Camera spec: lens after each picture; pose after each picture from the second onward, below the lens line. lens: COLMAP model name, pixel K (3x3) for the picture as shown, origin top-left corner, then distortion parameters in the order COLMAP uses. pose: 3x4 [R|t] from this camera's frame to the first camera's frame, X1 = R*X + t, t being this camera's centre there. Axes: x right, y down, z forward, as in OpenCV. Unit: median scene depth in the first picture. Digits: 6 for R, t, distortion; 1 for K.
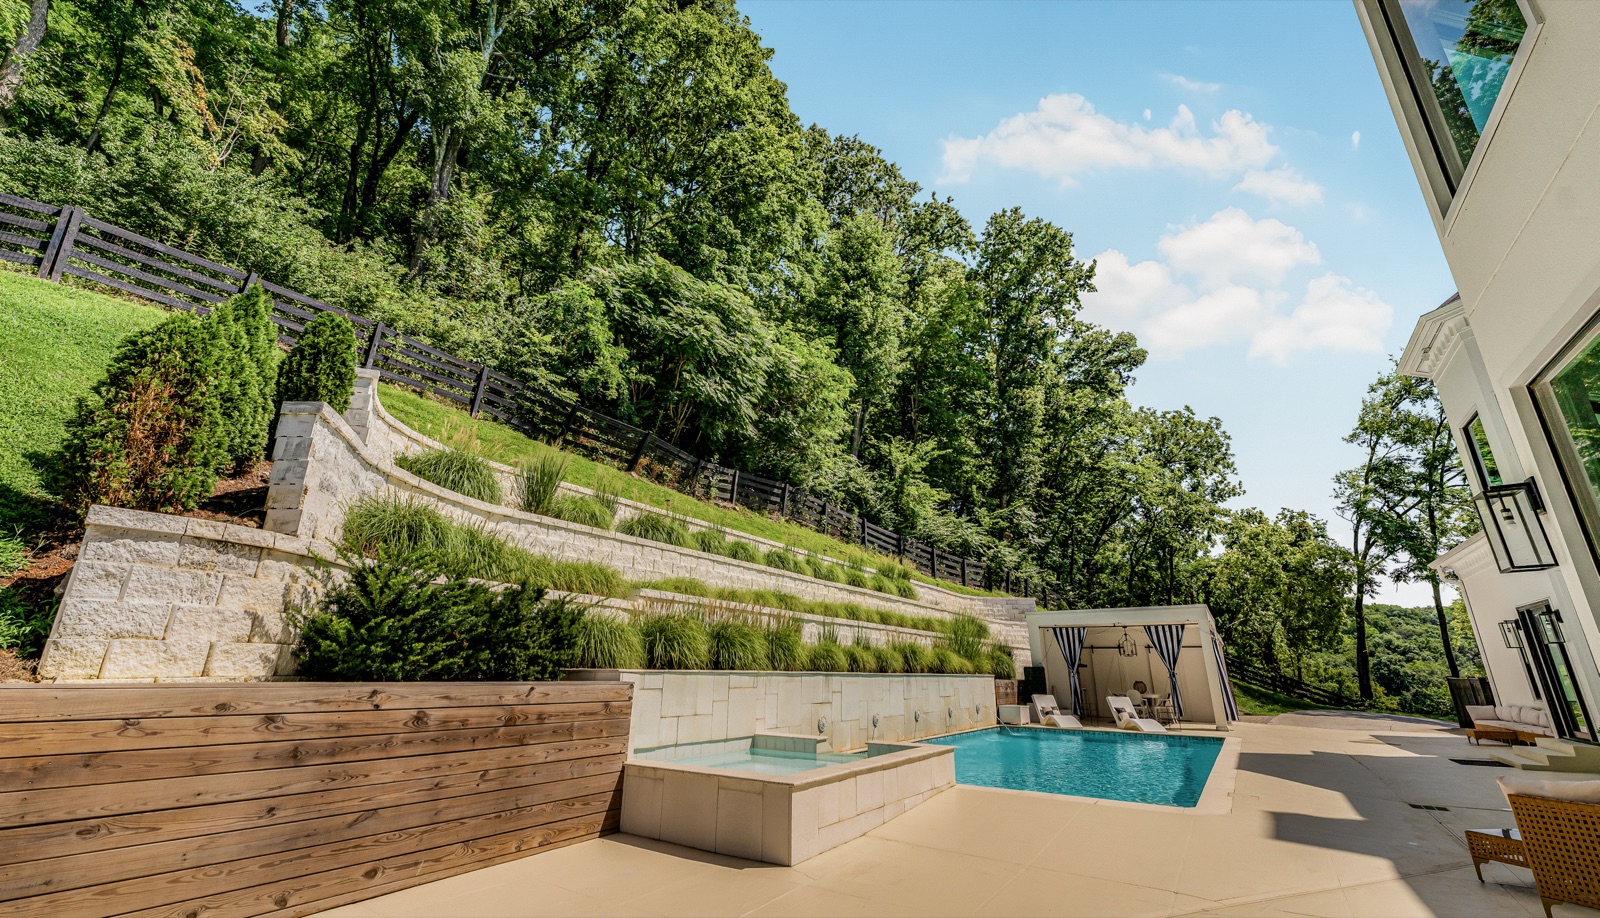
lens RADIAL K [[647.9, 0, 802.1], [0, 647.9, 454.2], [0, 0, 1]] dist [-0.003667, -0.000100]
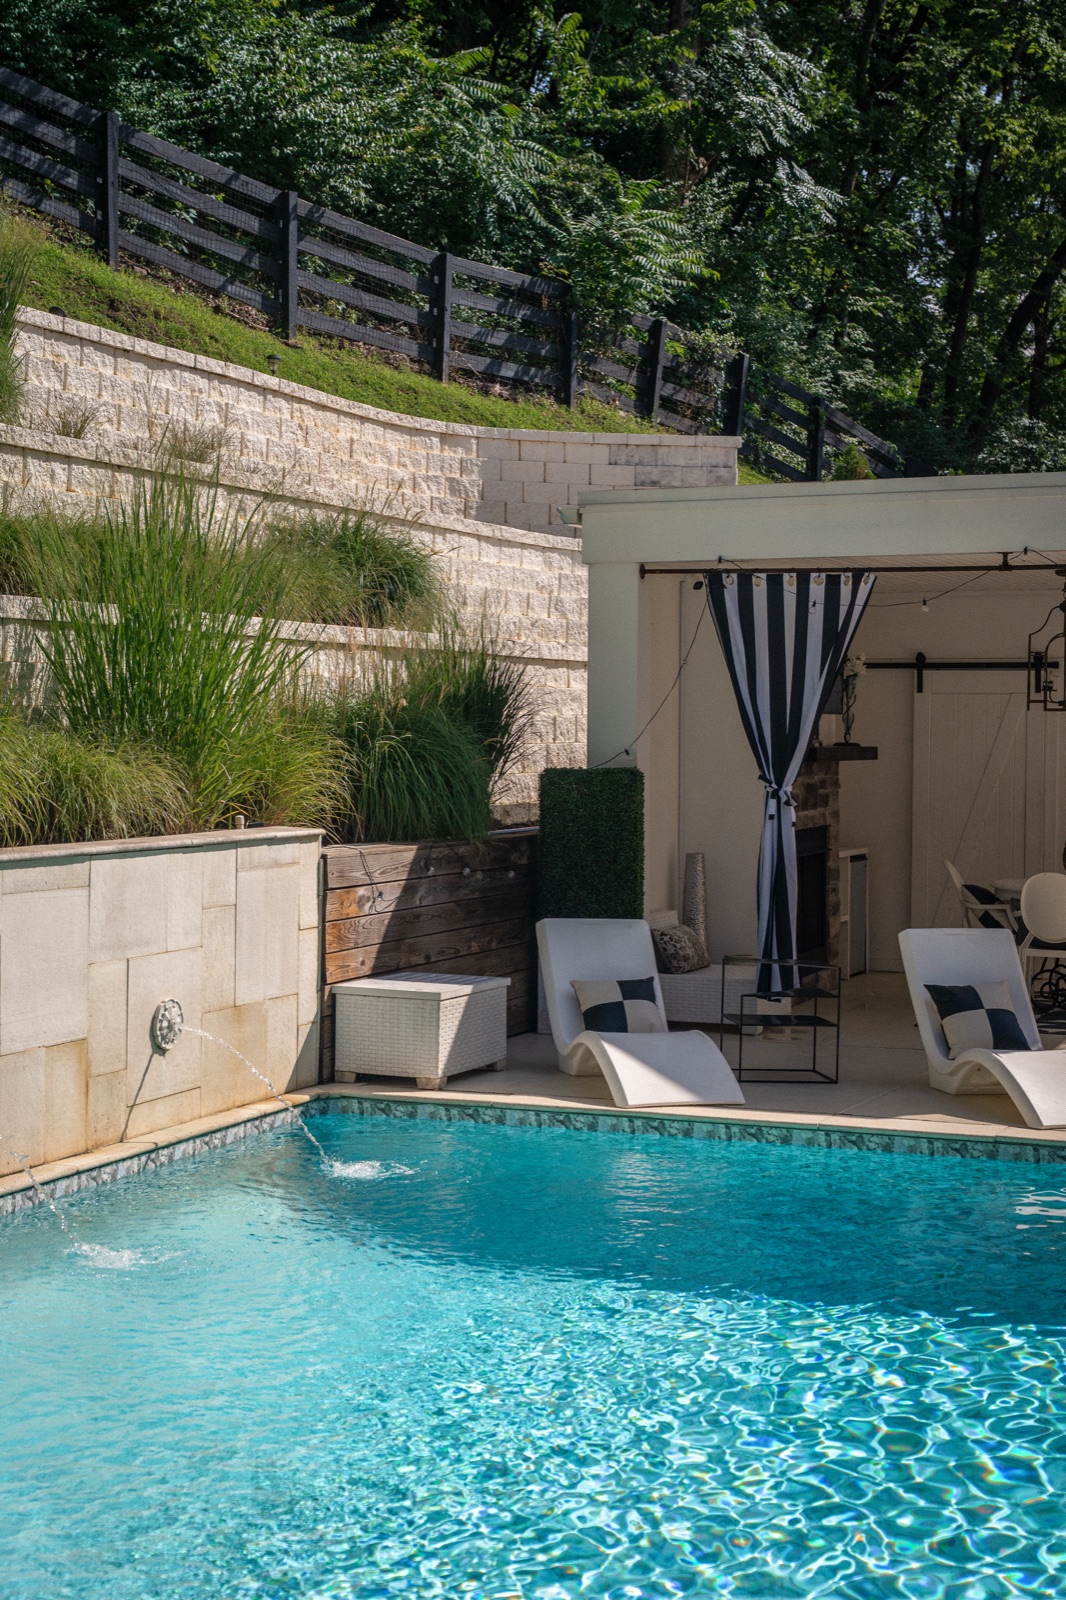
lens RADIAL K [[2402.7, 0, 532.2], [0, 2402.7, 804.6], [0, 0, 1]] dist [-0.007301, 0.000000]
pose [[0.981873, -0.010471, 0.189251, 0.185414], [-0.057482, 0.935000, 0.349958, 0.078810], [-0.180614, -0.354493, 0.917449, 0.304763]]
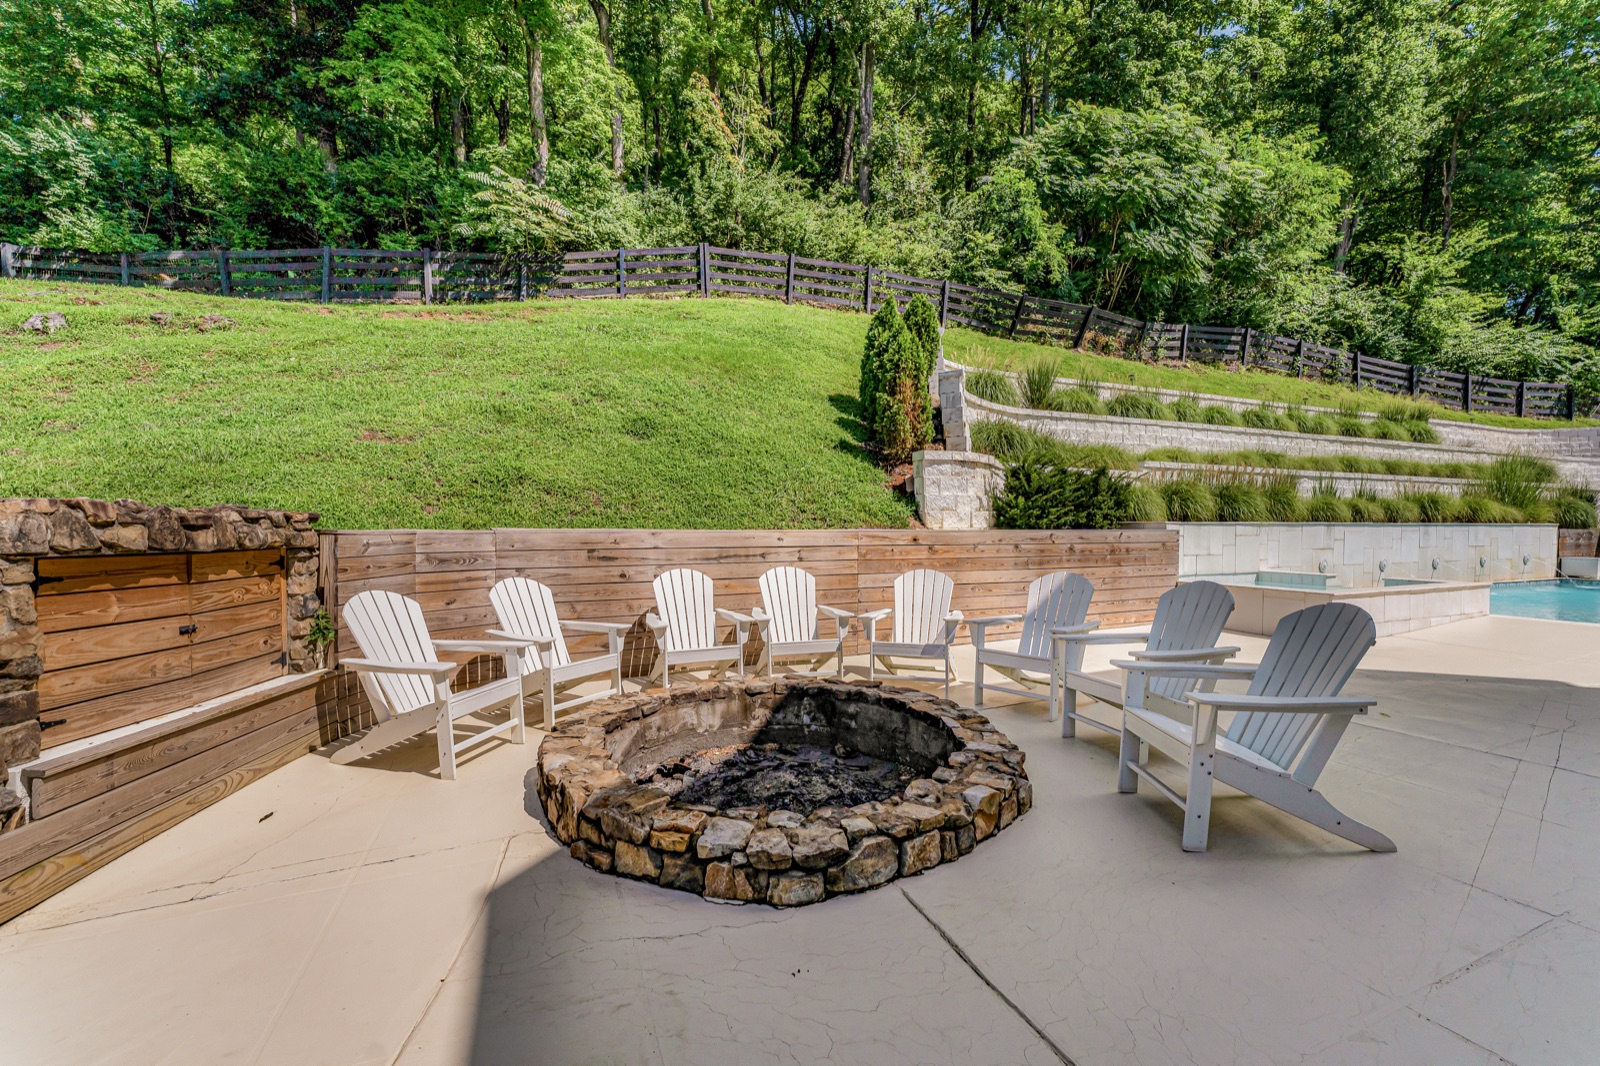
lens RADIAL K [[647.3, 0, 802.5], [0, 647.3, 537.7], [0, 0, 1]] dist [0.000566, 0.000190]
pose [[0.829086, -0.005002, -0.559098, -0.042635], [0.189570, 0.943246, 0.272673, -0.051460], [0.526003, -0.332058, 0.782980, -0.162001]]
